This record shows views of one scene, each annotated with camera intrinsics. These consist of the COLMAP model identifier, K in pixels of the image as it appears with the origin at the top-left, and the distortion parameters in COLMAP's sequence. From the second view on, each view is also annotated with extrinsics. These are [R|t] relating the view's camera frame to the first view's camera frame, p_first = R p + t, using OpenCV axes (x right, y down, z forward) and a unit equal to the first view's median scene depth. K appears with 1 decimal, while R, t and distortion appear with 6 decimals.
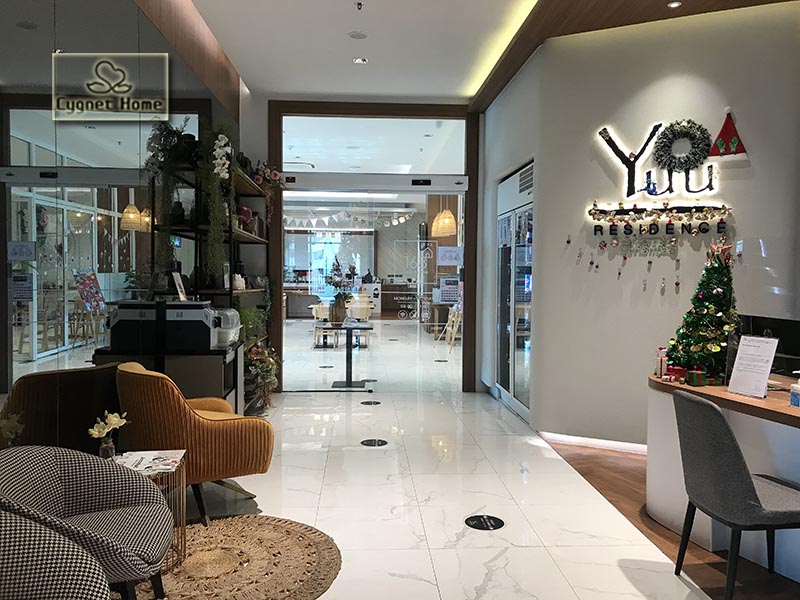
lens RADIAL K [[652.1, 0, 400.0], [0, 652.1, 300.0], [0, 0, 1]] dist [-0.002119, 0.010289]
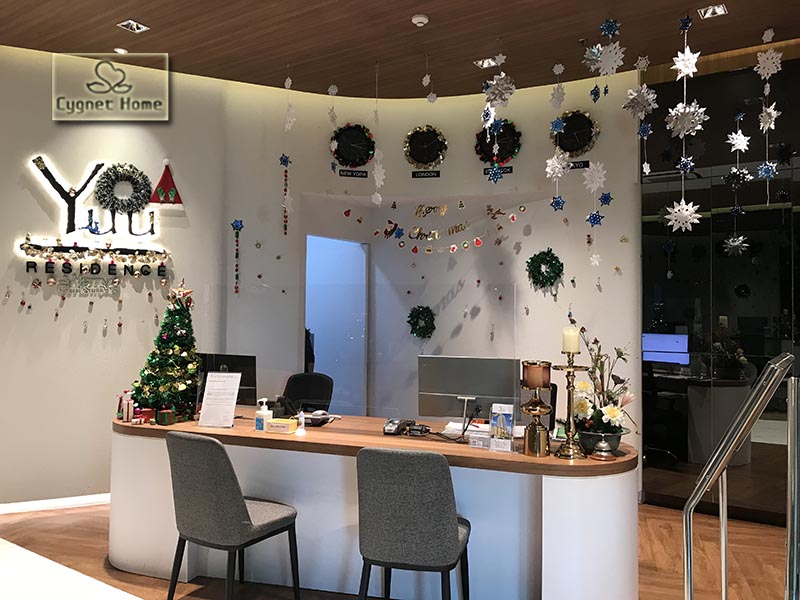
lens RADIAL K [[652.1, 0, 400.0], [0, 652.1, 300.0], [0, 0, 1]] dist [-0.002119, 0.010289]
pose [[0.611472, 0.009360, 0.791210, -0.105457], [0.033645, 0.998718, -0.037817, -0.010817], [-0.790550, 0.049744, 0.610374, 0.051534]]
